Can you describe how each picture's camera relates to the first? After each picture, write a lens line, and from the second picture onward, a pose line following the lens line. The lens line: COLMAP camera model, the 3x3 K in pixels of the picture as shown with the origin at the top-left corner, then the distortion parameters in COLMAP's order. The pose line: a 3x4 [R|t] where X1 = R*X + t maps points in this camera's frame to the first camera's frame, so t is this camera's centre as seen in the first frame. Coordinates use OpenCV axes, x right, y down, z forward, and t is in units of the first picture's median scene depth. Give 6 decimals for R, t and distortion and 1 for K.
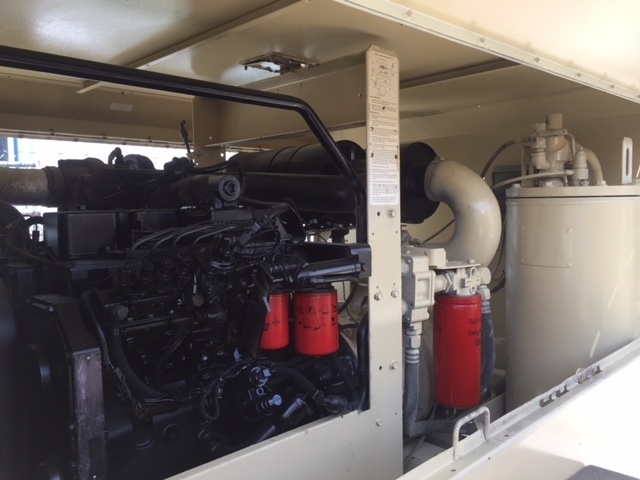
lens RADIAL K [[552.4, 0, 325.4], [0, 552.4, 239.8], [0, 0, 1]] dist [0.054511, -0.067475]
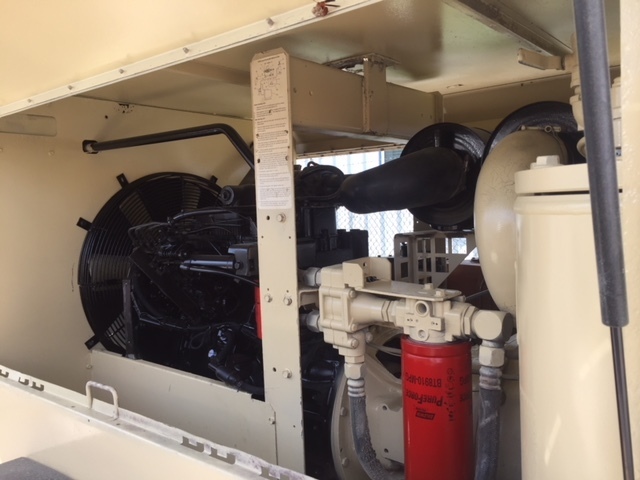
lens RADIAL K [[552.4, 0, 323.2], [0, 552.4, 242.7], [0, 0, 1]] dist [0.054511, -0.067475]
pose [[0.110648, 0.082581, -0.990423, 1.138588], [-0.034873, 0.996251, 0.079171, -0.086758], [0.993248, 0.025779, 0.113113, 1.005716]]
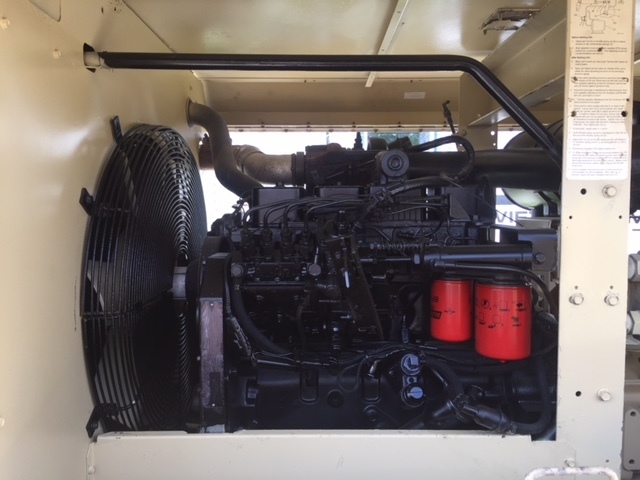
lens RADIAL K [[552.4, 0, 321.0], [0, 552.4, 240.5], [0, 0, 1]] dist [0.054511, -0.067475]
pose [[0.716521, 0.060714, -0.694919, 0.381171], [-0.053768, 0.998048, 0.031758, 0.015774], [0.695491, 0.014609, 0.718387, 0.204705]]
